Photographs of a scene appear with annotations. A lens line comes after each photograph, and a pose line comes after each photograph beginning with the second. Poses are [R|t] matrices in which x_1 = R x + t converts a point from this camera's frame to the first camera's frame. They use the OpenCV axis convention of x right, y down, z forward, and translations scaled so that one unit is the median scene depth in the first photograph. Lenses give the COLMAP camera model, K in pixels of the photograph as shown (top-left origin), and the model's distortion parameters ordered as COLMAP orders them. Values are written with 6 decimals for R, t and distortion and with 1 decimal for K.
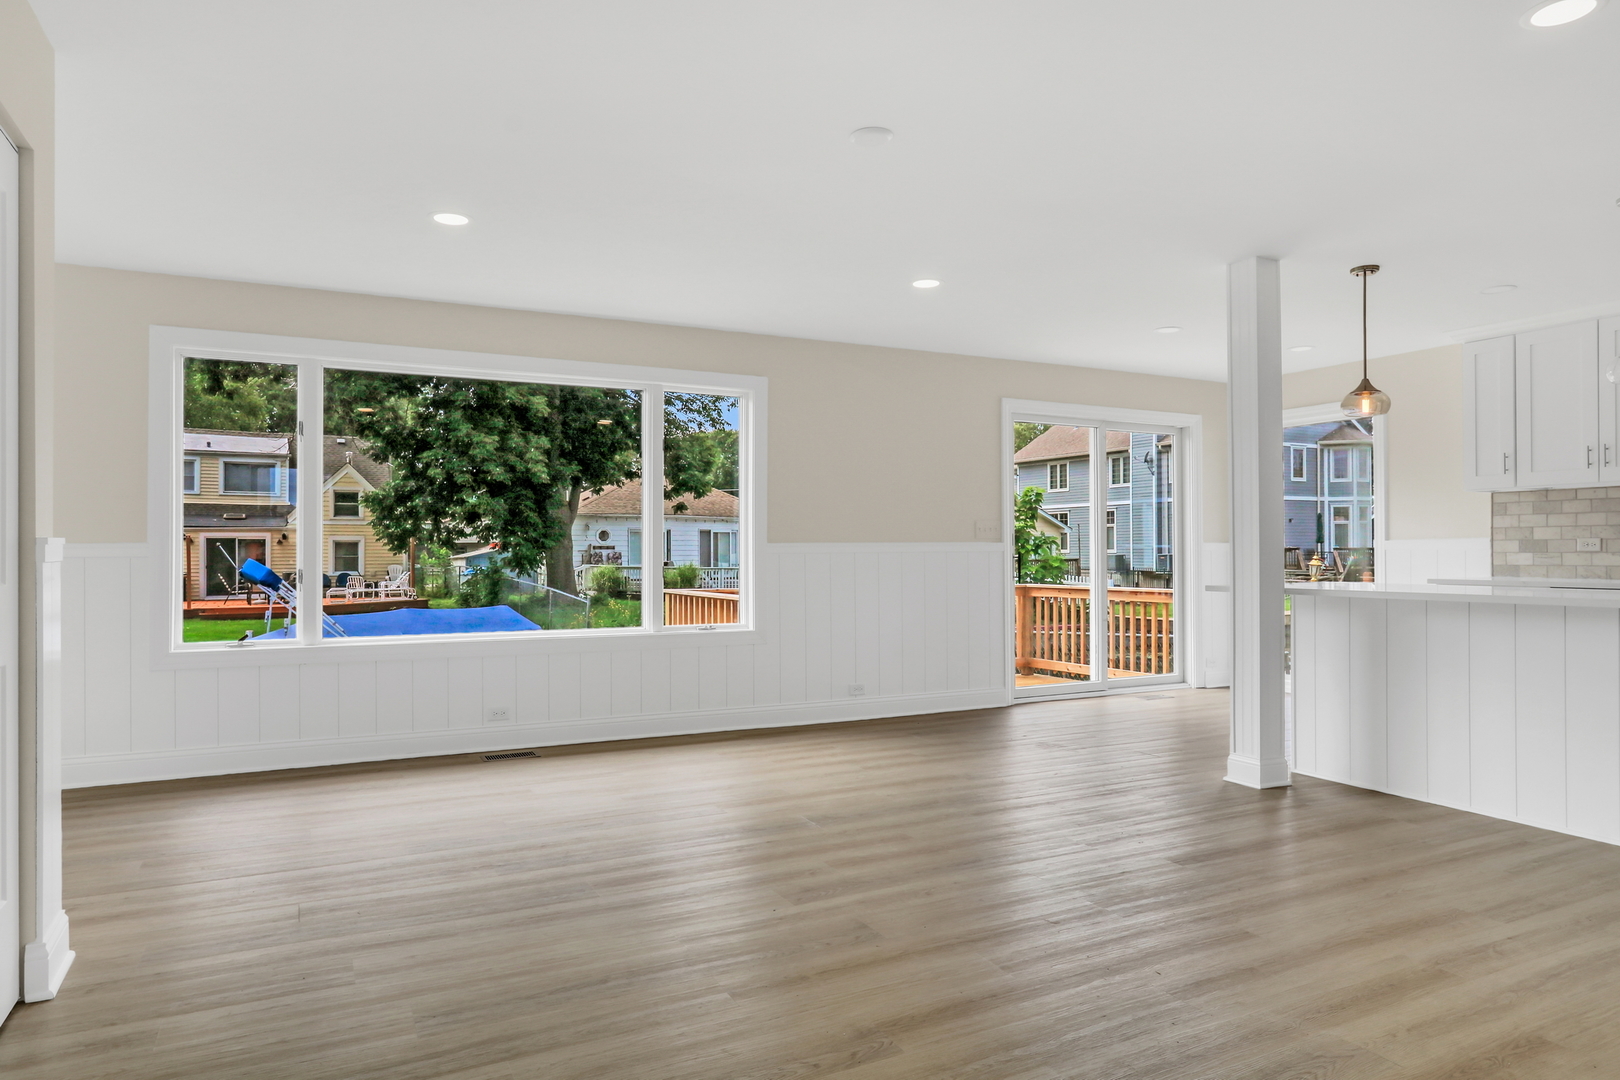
lens RADIAL K [[1002.9, 0, 801.7], [0, 1002.9, 546.7], [0, 0, 1]] dist [-0.021535, 0.013671]
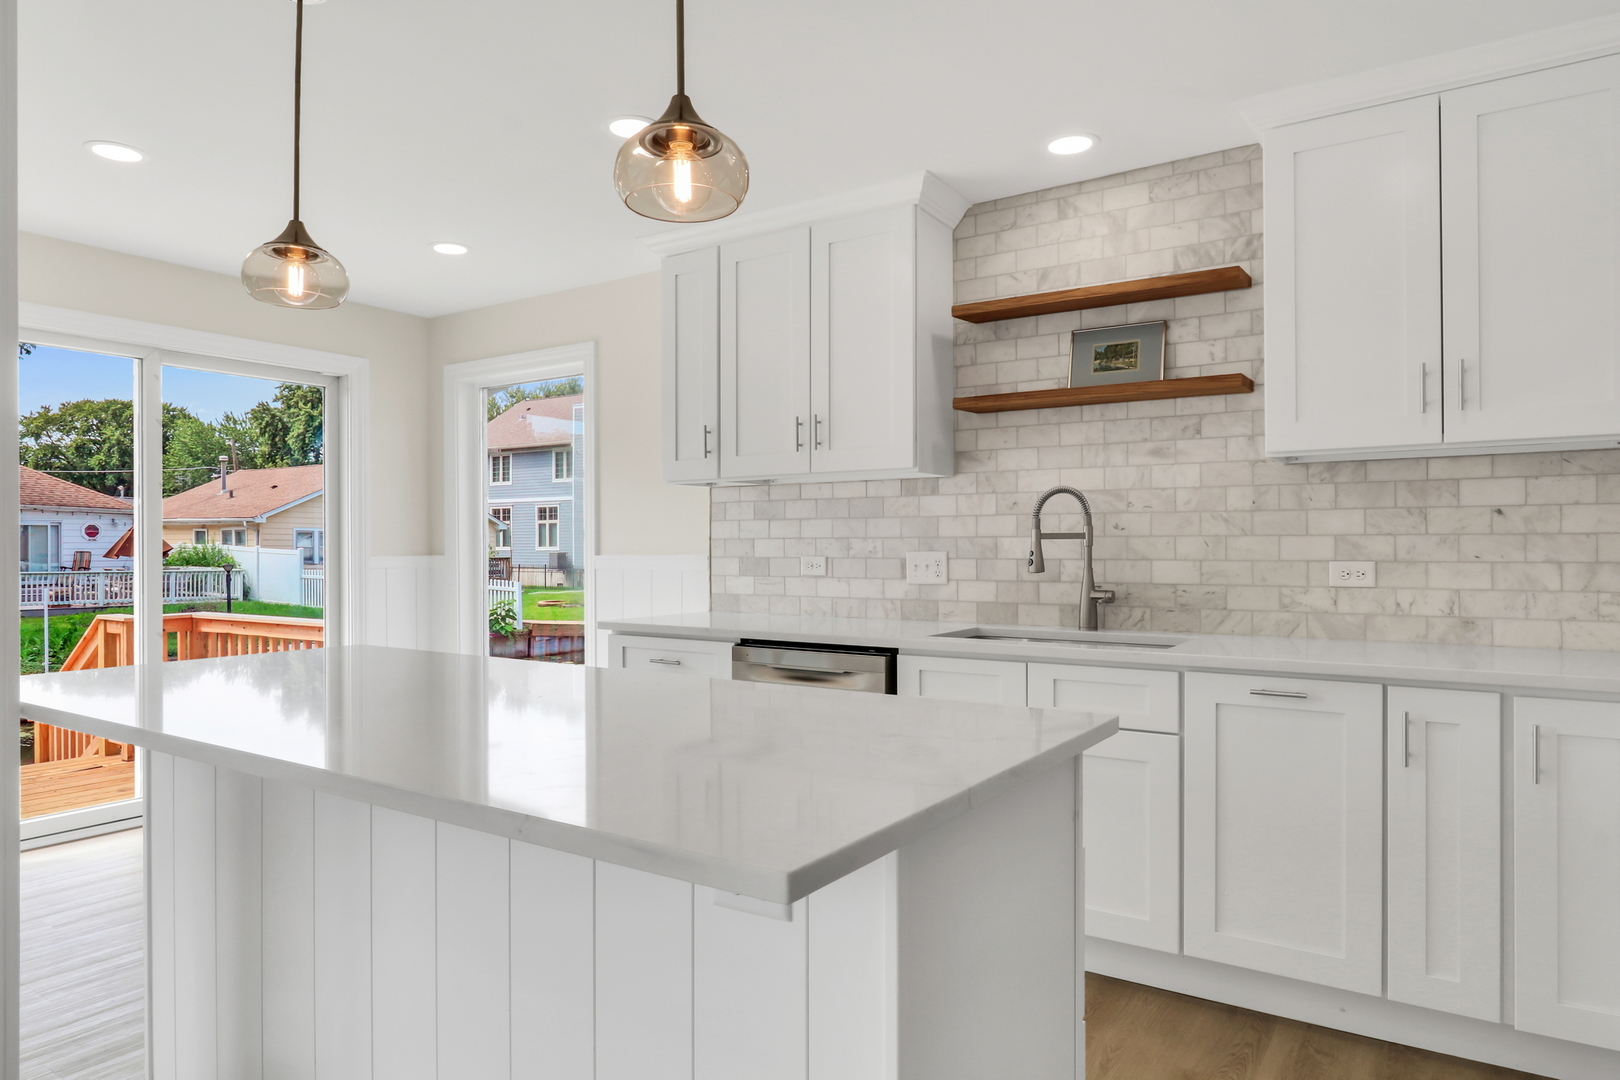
lens RADIAL K [[1002.9, 0, 801.7], [0, 1002.9, 546.7], [0, 0, 1]] dist [-0.021535, 0.013671]
pose [[0.874270, -0.000369, 0.485440, 0.090066], [-0.001956, 0.999989, 0.004283, -0.003647], [-0.485436, -0.004694, 0.874259, 0.080270]]
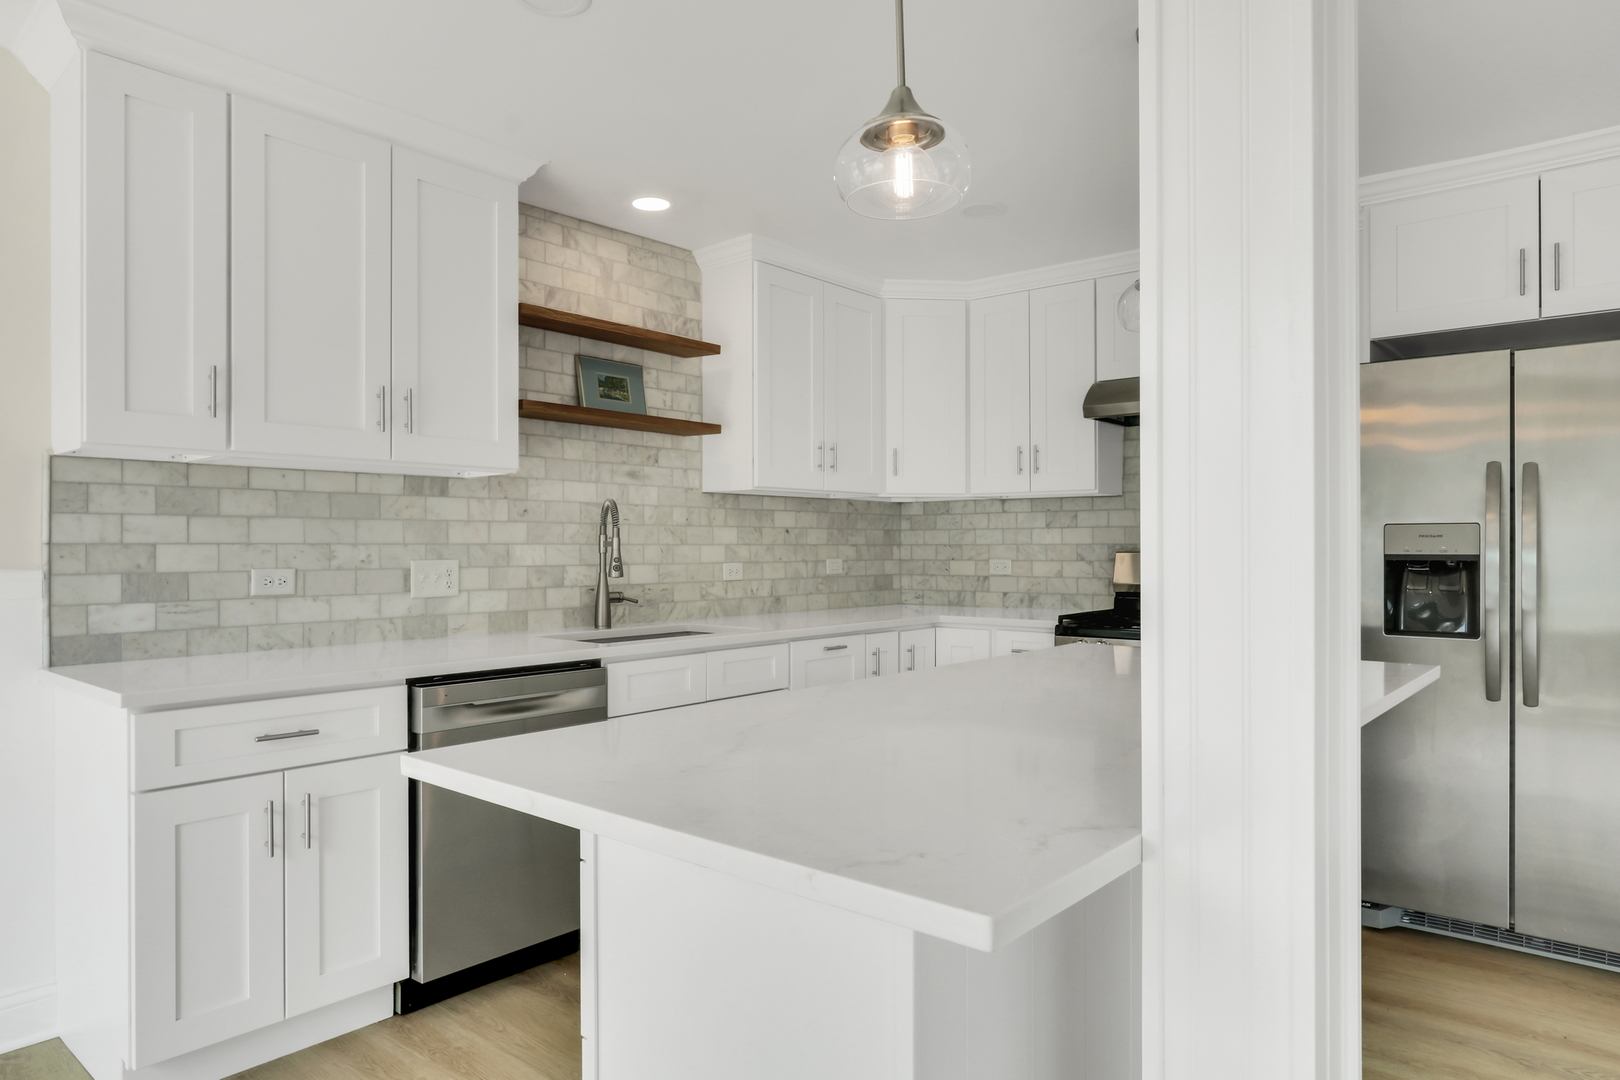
lens RADIAL K [[997.3, 0, 804.0], [0, 997.3, 549.8], [0, 0, 1]] dist [-0.036736, 0.029943]
pose [[-0.383807, 0.001291, 0.923413, 0.047041], [-0.000775, 0.999998, -0.001720, -0.003502], [-0.923413, -0.001376, -0.383805, 0.189696]]
